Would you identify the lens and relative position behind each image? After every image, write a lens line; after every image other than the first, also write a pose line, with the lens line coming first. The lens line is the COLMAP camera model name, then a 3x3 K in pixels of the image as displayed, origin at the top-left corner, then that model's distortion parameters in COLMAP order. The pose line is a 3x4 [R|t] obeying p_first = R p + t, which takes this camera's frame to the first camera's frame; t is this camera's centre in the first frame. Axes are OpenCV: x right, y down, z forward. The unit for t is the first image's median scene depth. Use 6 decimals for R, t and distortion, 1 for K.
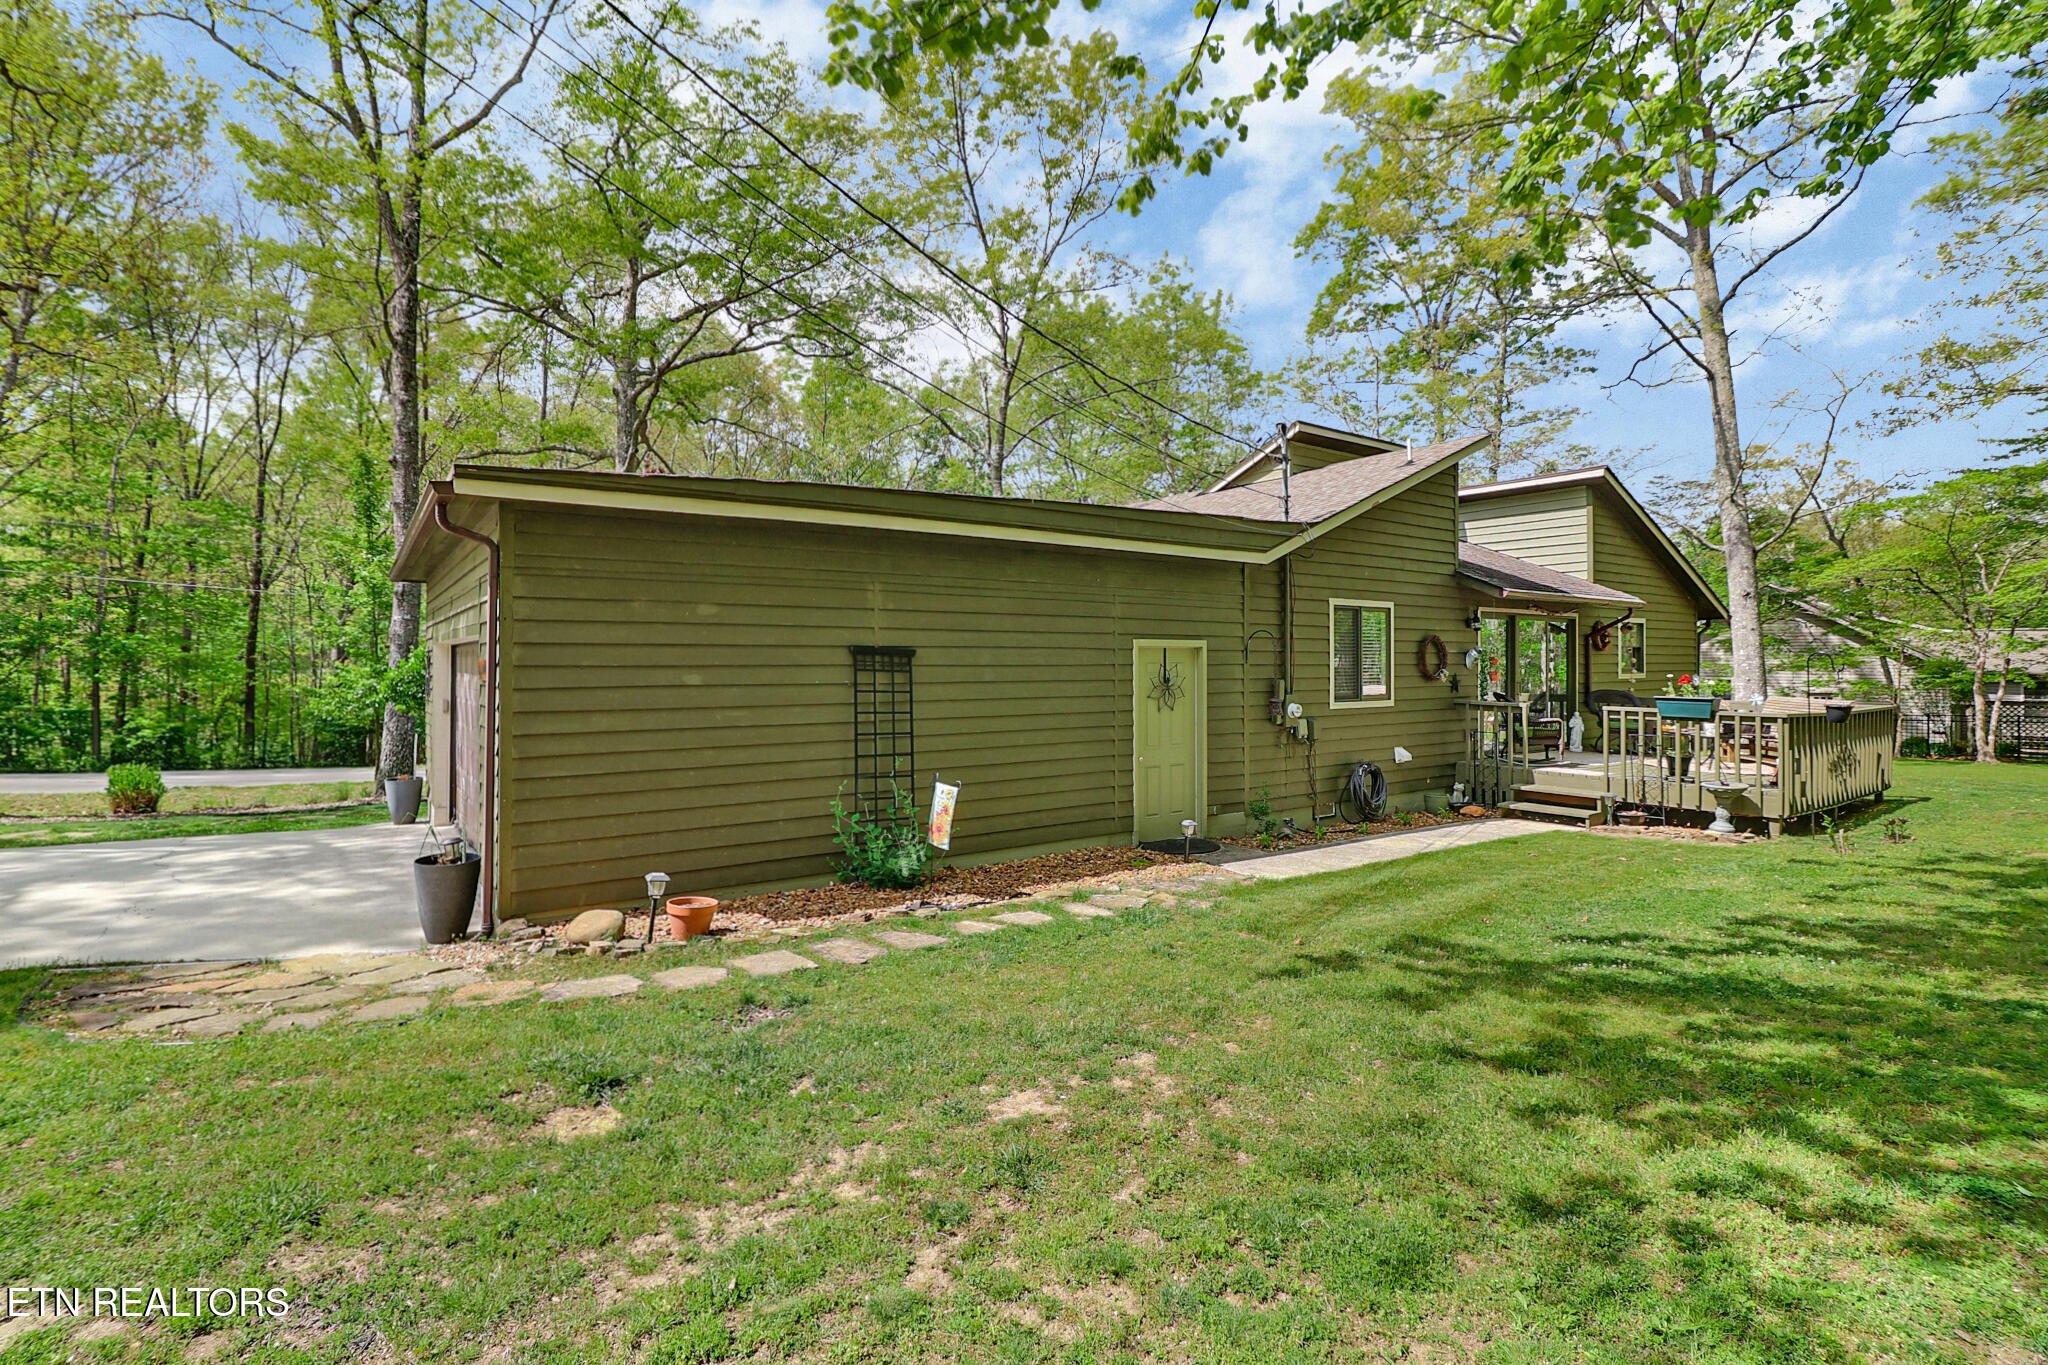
lens RADIAL K [[940.7, 0, 1029.2], [0, 940.7, 682.1], [0, 0, 1]] dist [0.000887, -0.000212]
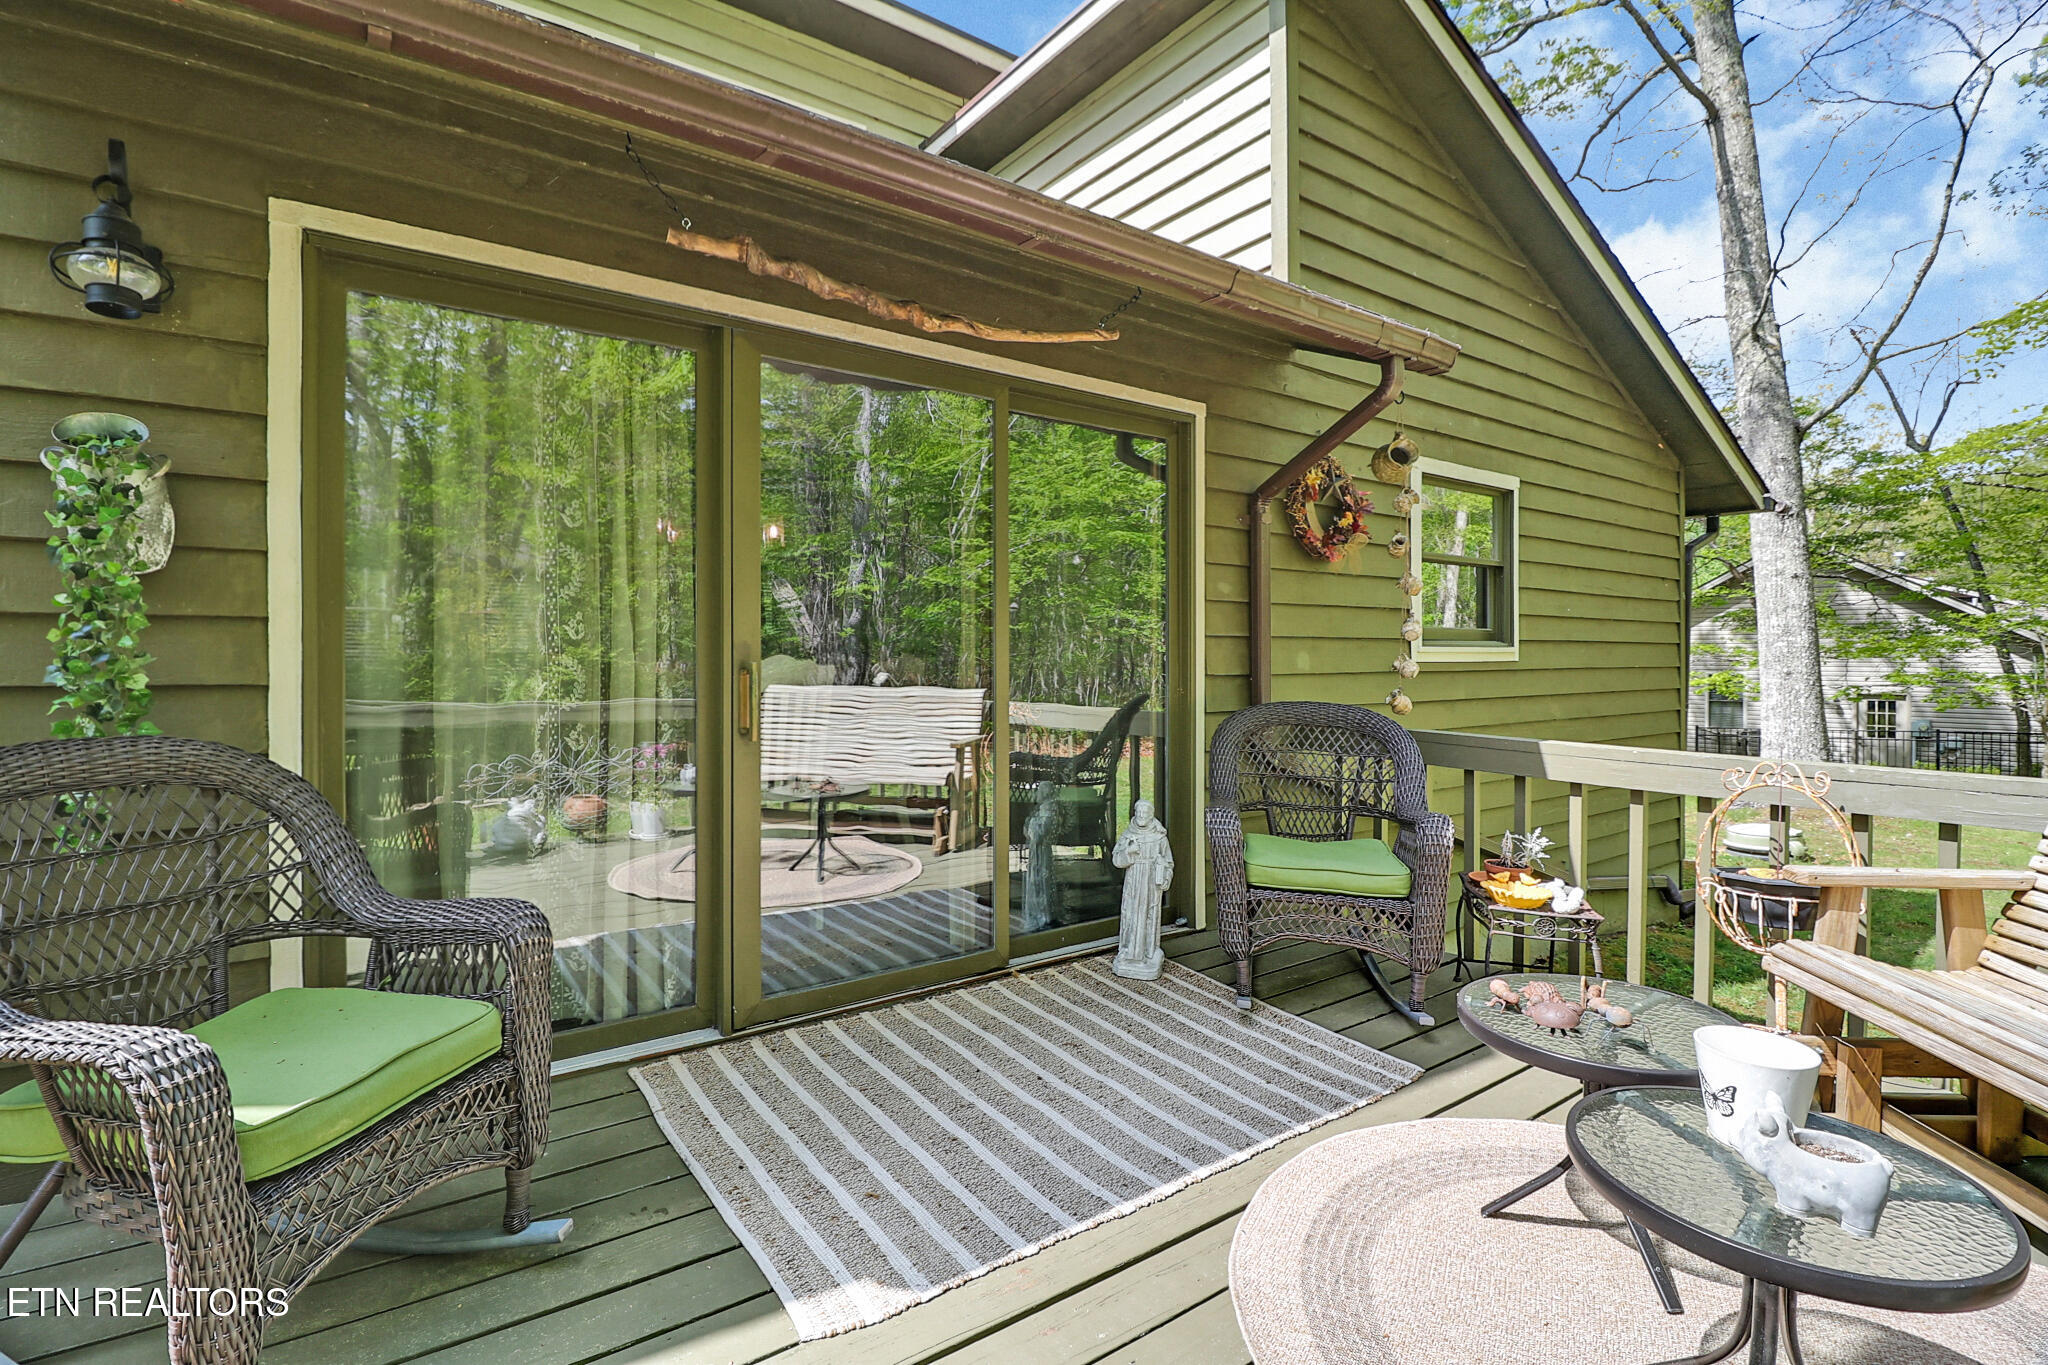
lens RADIAL K [[940.7, 0, 1019.5], [0, 940.7, 666.4], [0, 0, 1]] dist [0.000887, -0.000212]
pose [[0.999981, 0.002062, -0.005843, 0.327840], [-0.002116, 0.999955, -0.009219, 0.000359], [0.005824, 0.009231, 0.999940, 0.457972]]
